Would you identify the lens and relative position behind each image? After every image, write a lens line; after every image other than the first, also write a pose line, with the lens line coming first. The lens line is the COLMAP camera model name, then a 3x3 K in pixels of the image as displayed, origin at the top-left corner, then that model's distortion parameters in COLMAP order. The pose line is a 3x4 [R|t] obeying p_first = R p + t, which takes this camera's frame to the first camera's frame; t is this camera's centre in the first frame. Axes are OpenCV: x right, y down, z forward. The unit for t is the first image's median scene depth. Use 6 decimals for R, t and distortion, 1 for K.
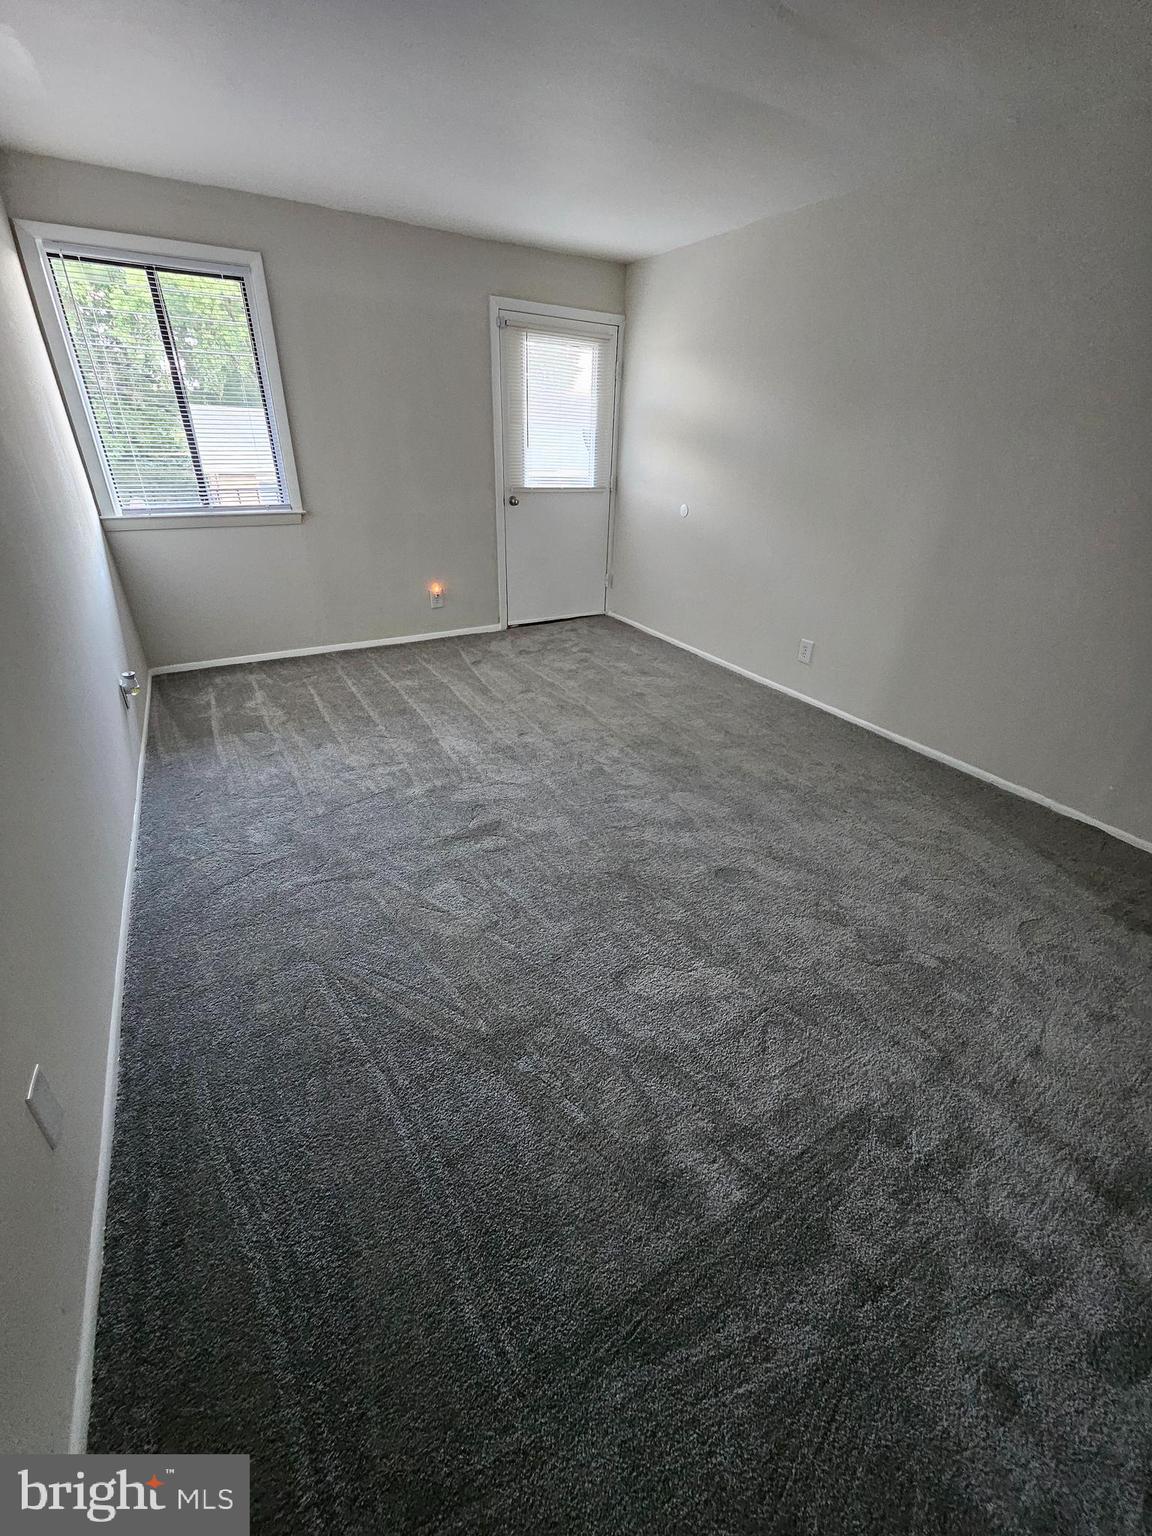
lens RADIAL K [[616.9, 0, 582.0], [0, 616.9, 762.9], [0, 0, 1]] dist [0.003994, -0.000083]
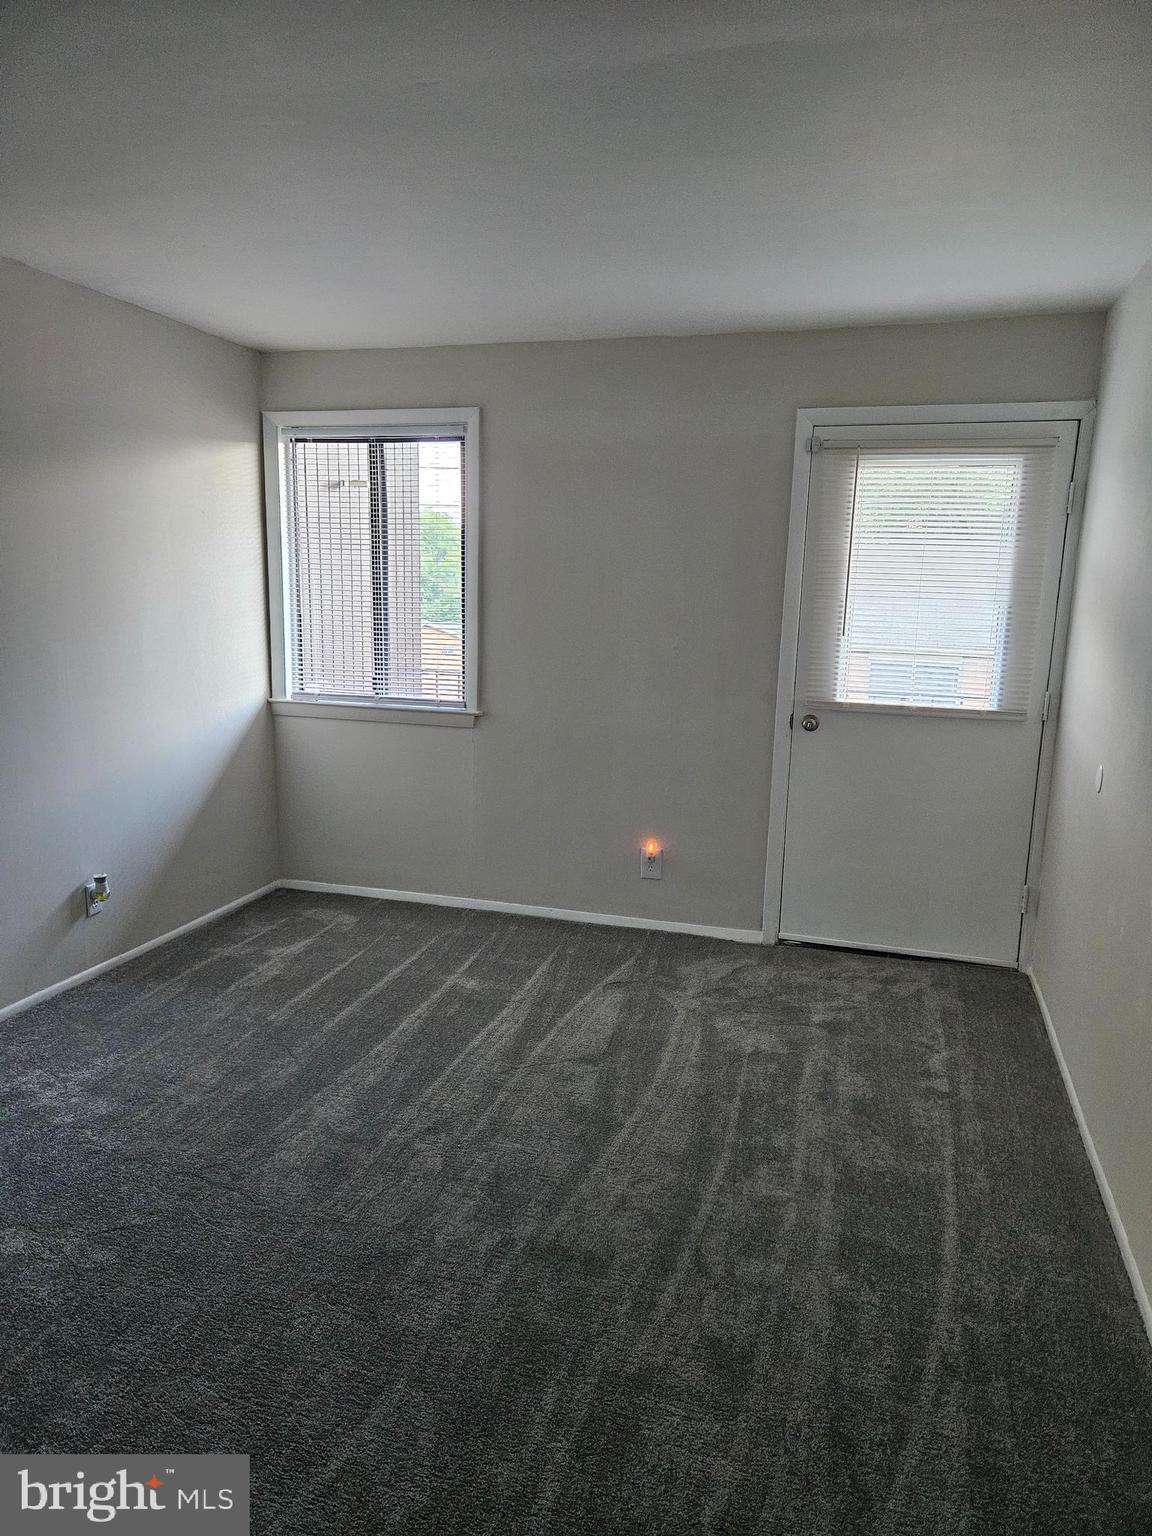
lens RADIAL K [[1027.0, 0, 578.2], [0, 1027.0, 771.4], [0, 0, 1]] dist [0.080686, -0.002138]
pose [[0.682323, 0.119817, -0.721165, 0.457626], [-0.345769, 0.922055, -0.173951, -0.169832], [0.644111, 0.368047, 0.670569, 0.295051]]
